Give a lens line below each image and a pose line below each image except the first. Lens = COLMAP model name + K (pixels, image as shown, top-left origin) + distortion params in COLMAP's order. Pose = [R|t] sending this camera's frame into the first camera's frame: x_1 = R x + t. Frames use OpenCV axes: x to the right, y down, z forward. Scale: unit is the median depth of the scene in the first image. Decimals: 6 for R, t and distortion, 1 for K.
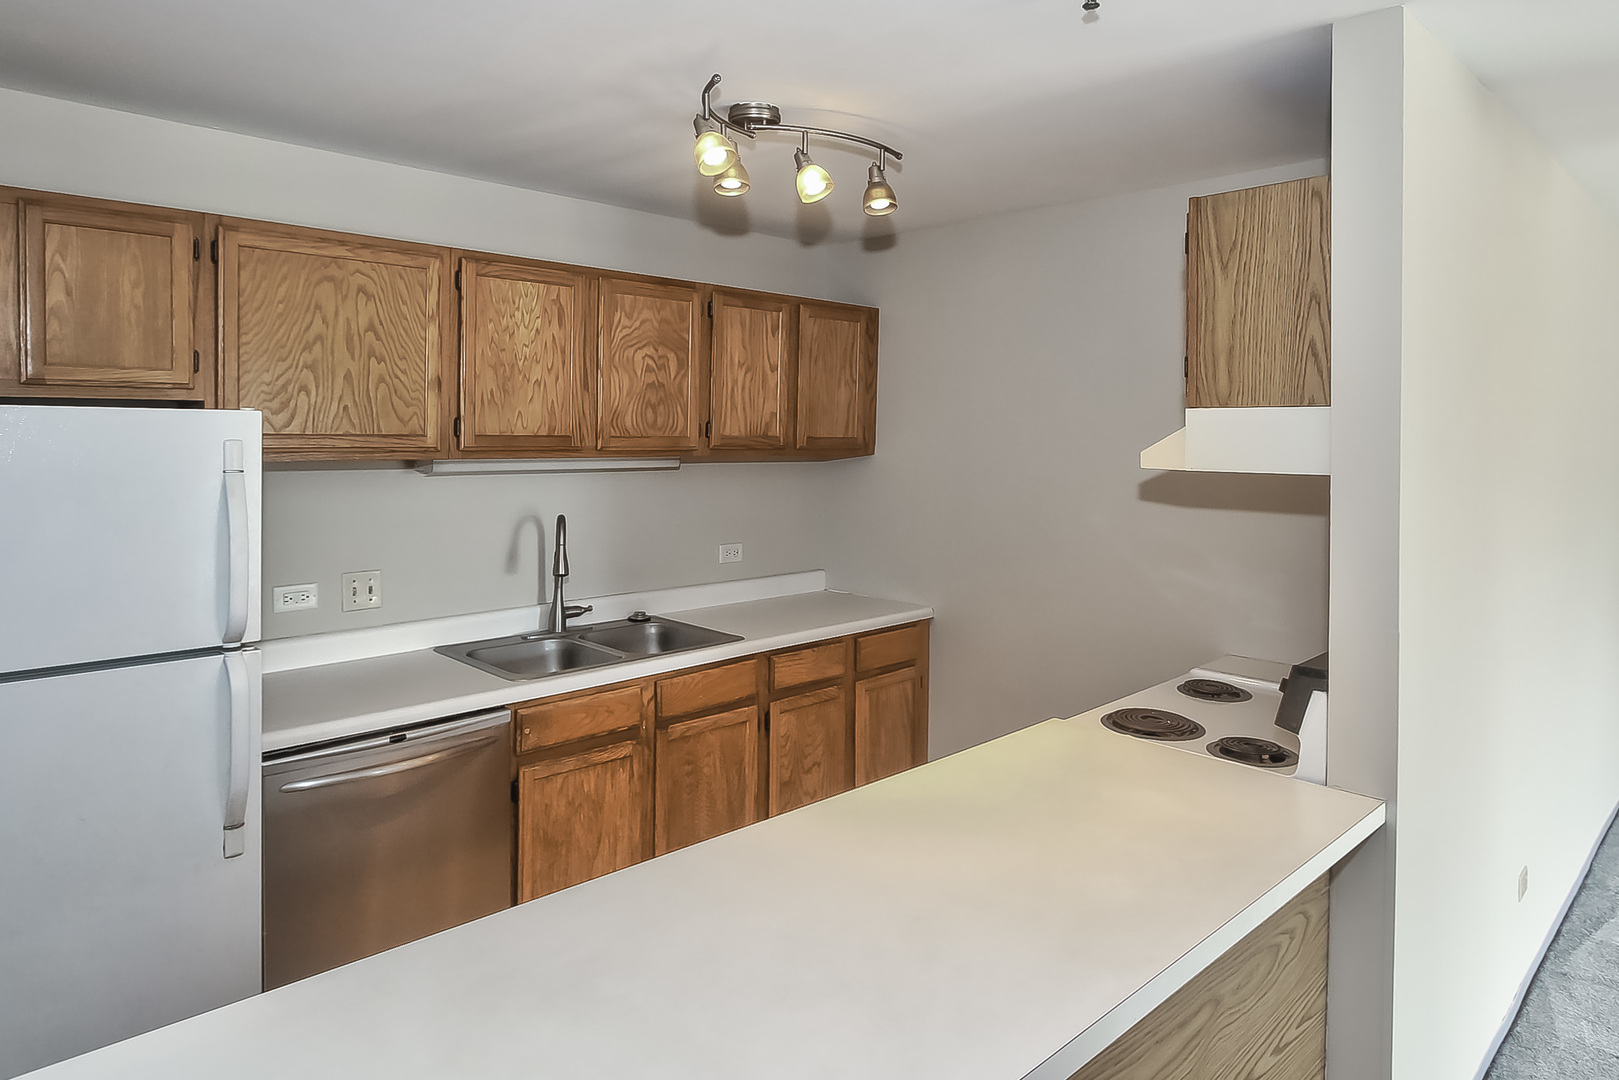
lens RADIAL K [[974.9, 0, 812.2], [0, 974.9, 448.4], [0, 0, 1]] dist [0.002665, 0.000970]
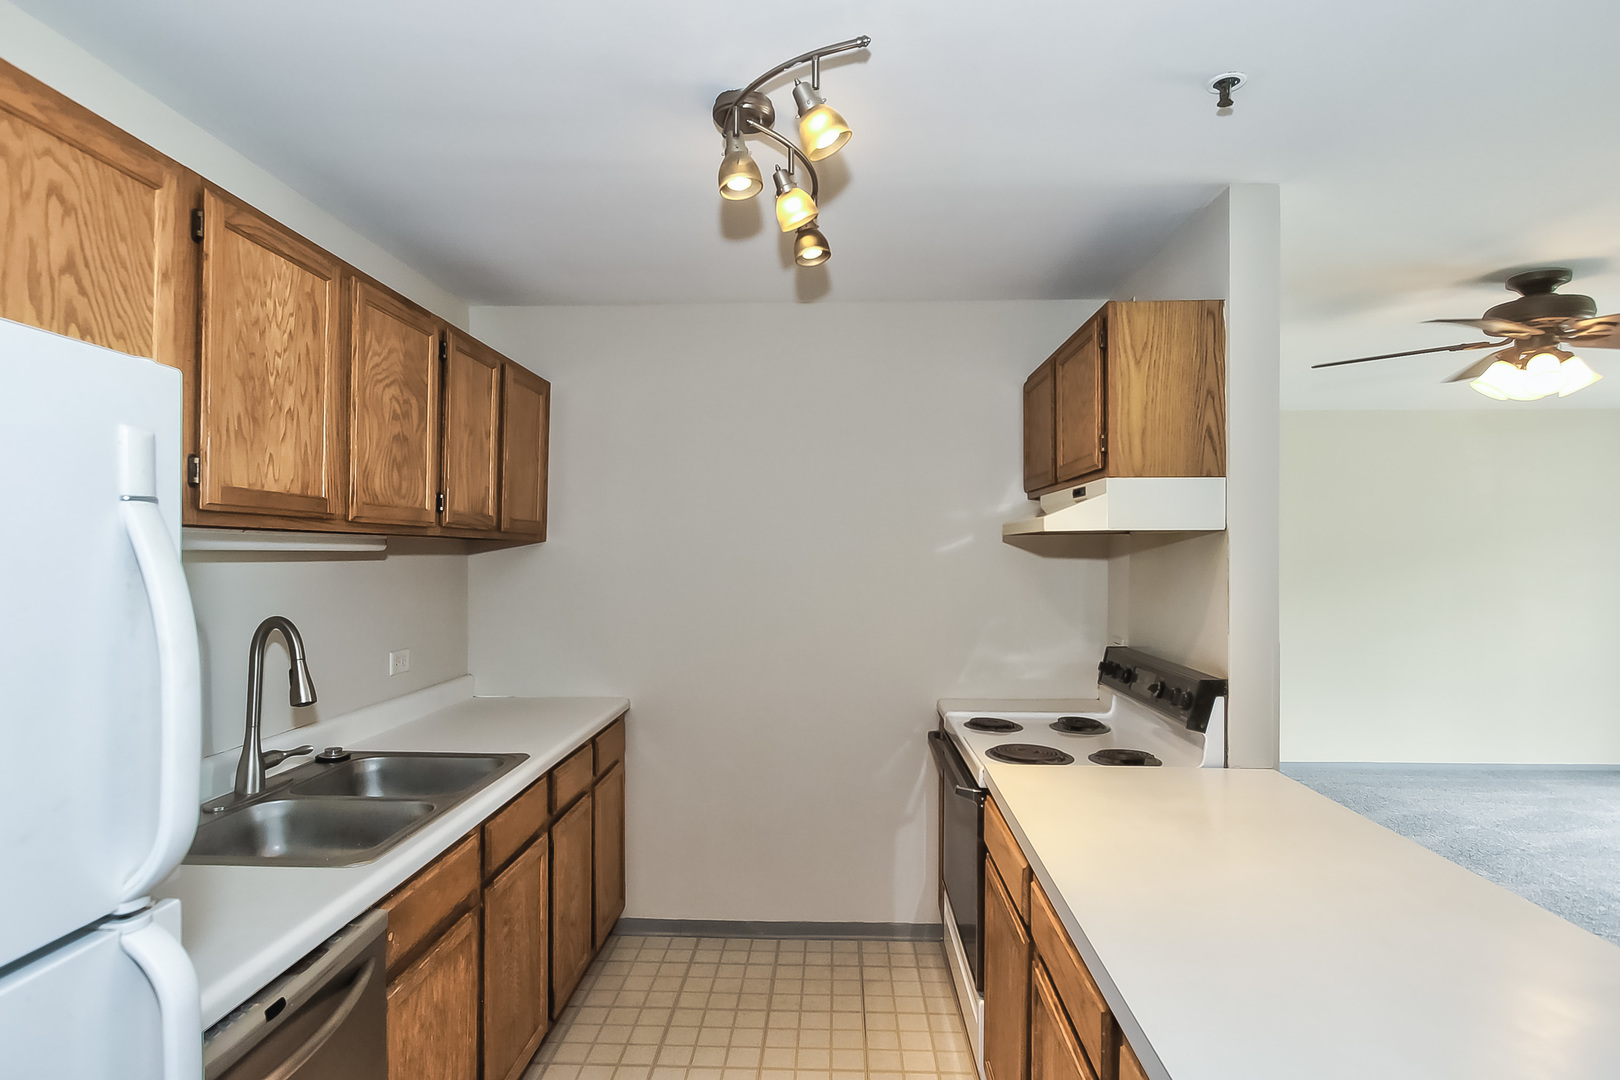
lens RADIAL K [[844.3, 0, 801.9], [0, 844.3, 554.4], [0, 0, 1]] dist [-0.008553, 0.000436]
pose [[0.738848, -0.008556, 0.673818, -0.423992], [0.015450, 0.999872, -0.004244, 0.036857], [-0.673695, 0.013546, 0.738885, 0.359694]]
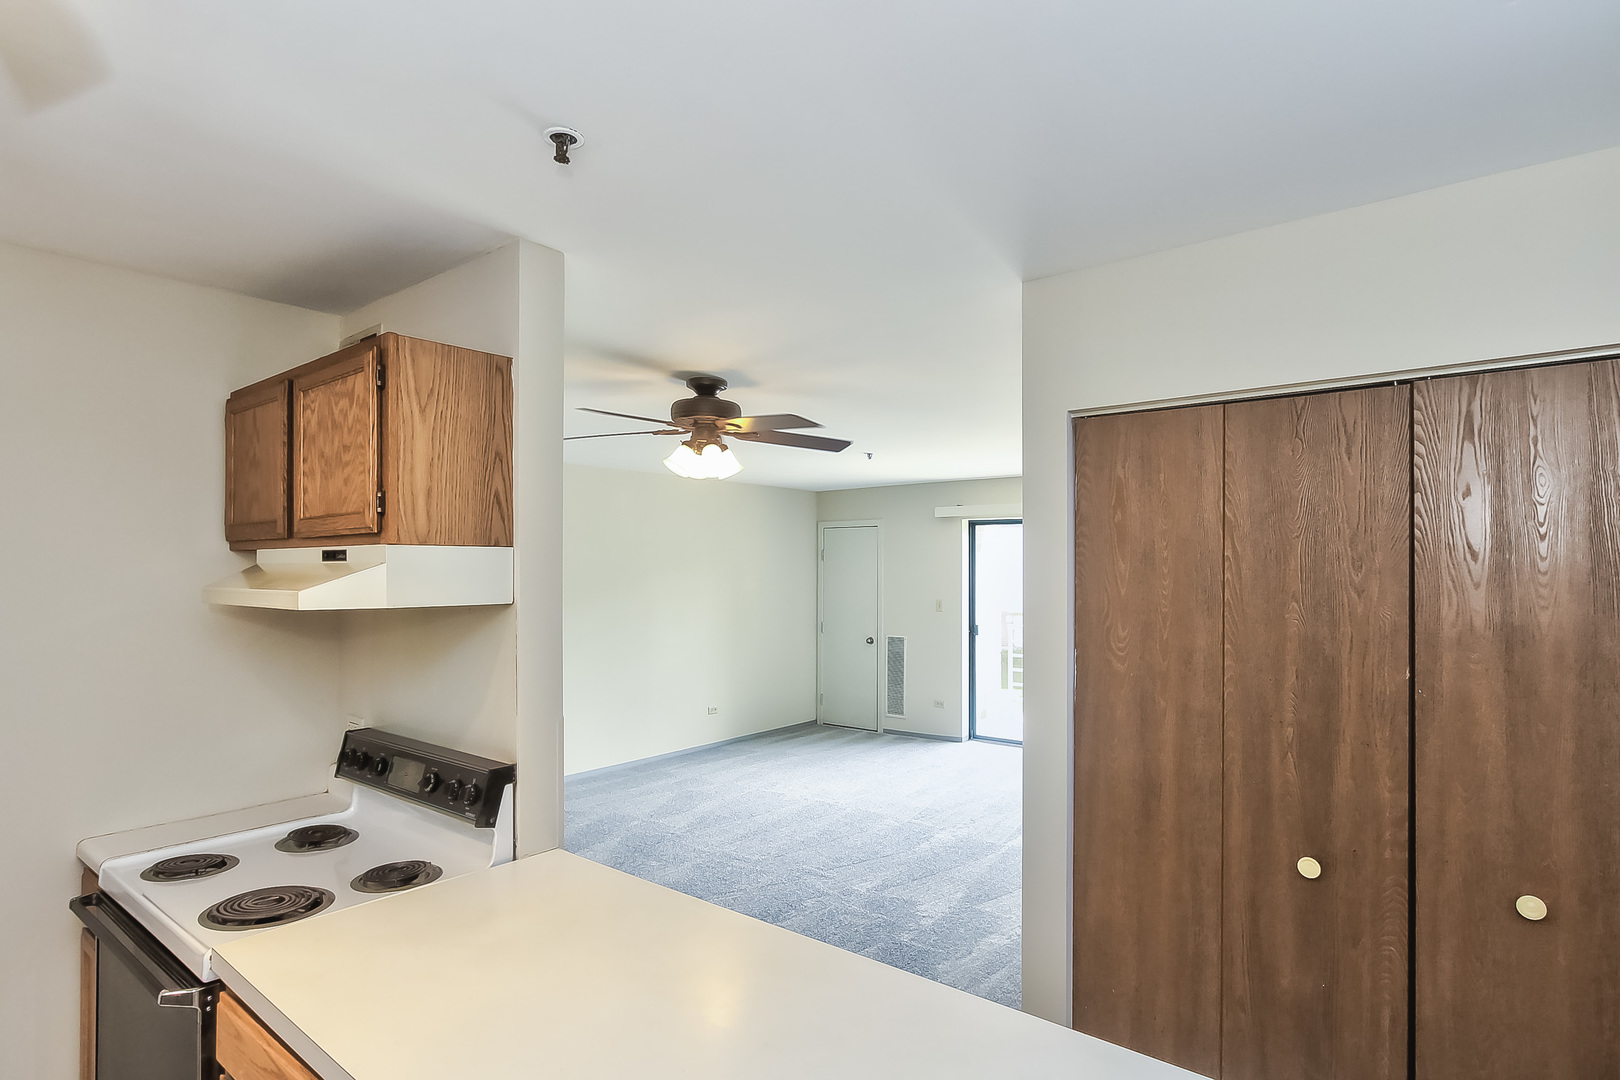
lens RADIAL K [[844.3, 0, 801.9], [0, 844.3, 554.4], [0, 0, 1]] dist [-0.008553, 0.000436]
pose [[-0.108291, 0.009429, 0.994075, -0.364355], [0.020086, 0.999772, -0.007295, -0.012416], [-0.993916, 0.019177, -0.108455, 0.494205]]
